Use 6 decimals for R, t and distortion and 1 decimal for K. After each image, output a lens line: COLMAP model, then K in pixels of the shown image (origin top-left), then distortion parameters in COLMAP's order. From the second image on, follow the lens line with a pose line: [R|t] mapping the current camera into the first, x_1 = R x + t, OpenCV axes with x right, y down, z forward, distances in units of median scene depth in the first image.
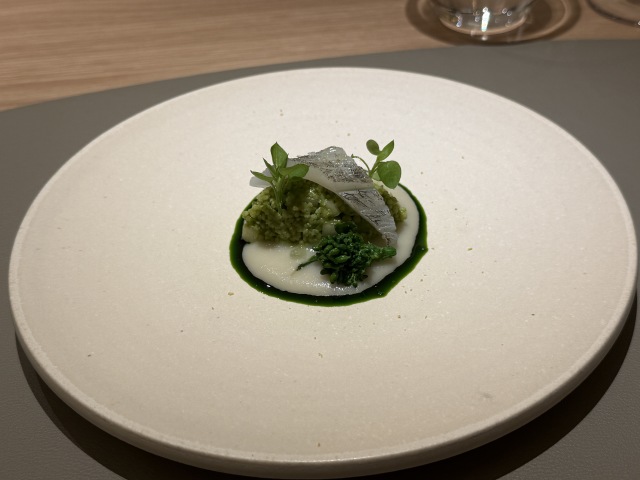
lens RADIAL K [[962.3, 0, 321.9], [0, 962.3, 243.6], [0, 0, 1]] dist [0.303840, 0.000000]
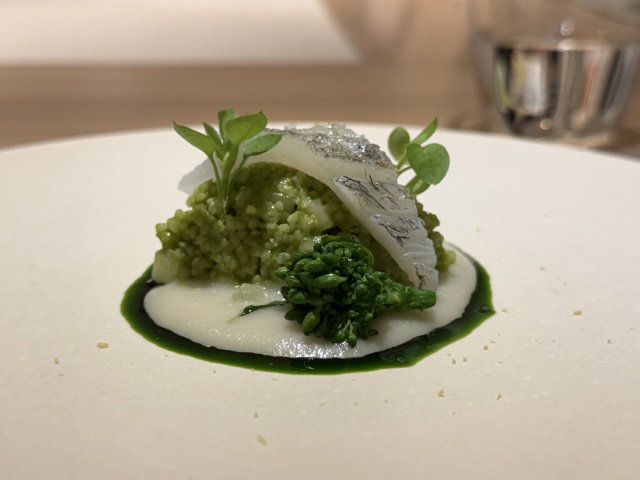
lens RADIAL K [[962.3, 0, 320.7], [0, 962.3, 245.7], [0, 0, 1]] dist [0.303840, 0.000000]
pose [[0.997010, 0.070953, -0.030613, 0.029377], [-0.077149, 0.936620, -0.341748, 0.164175], [0.004425, 0.343088, 0.939293, 0.498231]]
